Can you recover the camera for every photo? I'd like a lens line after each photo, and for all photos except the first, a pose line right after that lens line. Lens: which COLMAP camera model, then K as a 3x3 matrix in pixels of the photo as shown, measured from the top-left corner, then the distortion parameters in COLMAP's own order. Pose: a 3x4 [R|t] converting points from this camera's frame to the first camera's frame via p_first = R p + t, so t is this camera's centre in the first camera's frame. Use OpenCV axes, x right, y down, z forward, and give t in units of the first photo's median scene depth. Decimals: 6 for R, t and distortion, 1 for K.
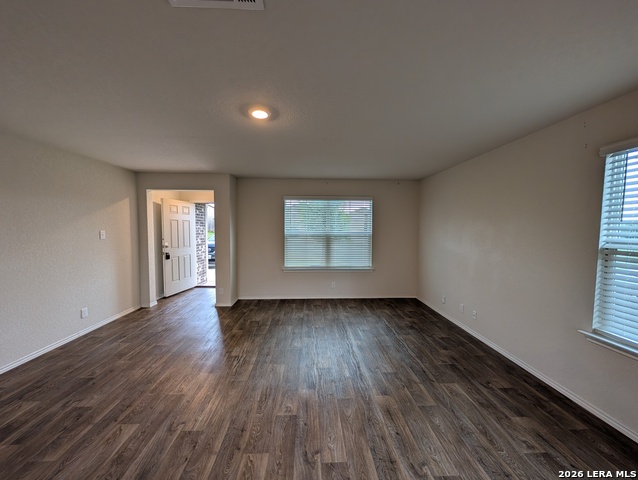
lens RADIAL K [[233.8, 0, 319.0], [0, 233.8, 240.0], [0, 0, 1]] dist [-0.000321, 0.000128]
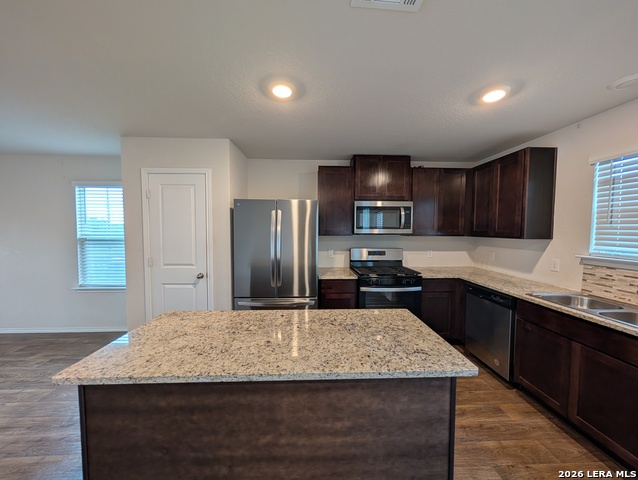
lens RADIAL K [[233.8, 0, 319.0], [0, 233.8, 240.0], [0, 0, 1]] dist [-0.000321, 0.000128]
pose [[0.004072, -0.053552, 0.998557, -0.472740], [0.048530, 0.997399, 0.053292, 0.035253], [-0.998813, 0.048243, 0.006660, -0.706956]]
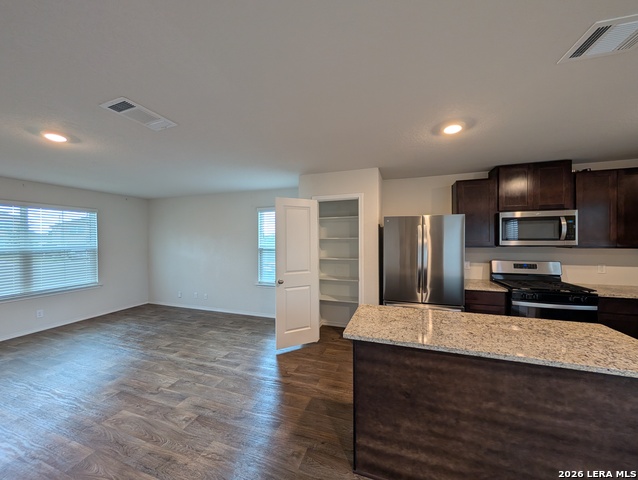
lens RADIAL K [[233.8, 0, 319.0], [0, 233.8, 240.0], [0, 0, 1]] dist [-0.000321, 0.000128]
pose [[0.367951, -0.013688, 0.929745, -0.739868], [0.056562, 0.998369, -0.007686, 0.000991], [-0.928123, 0.055416, 0.368125, -0.433944]]
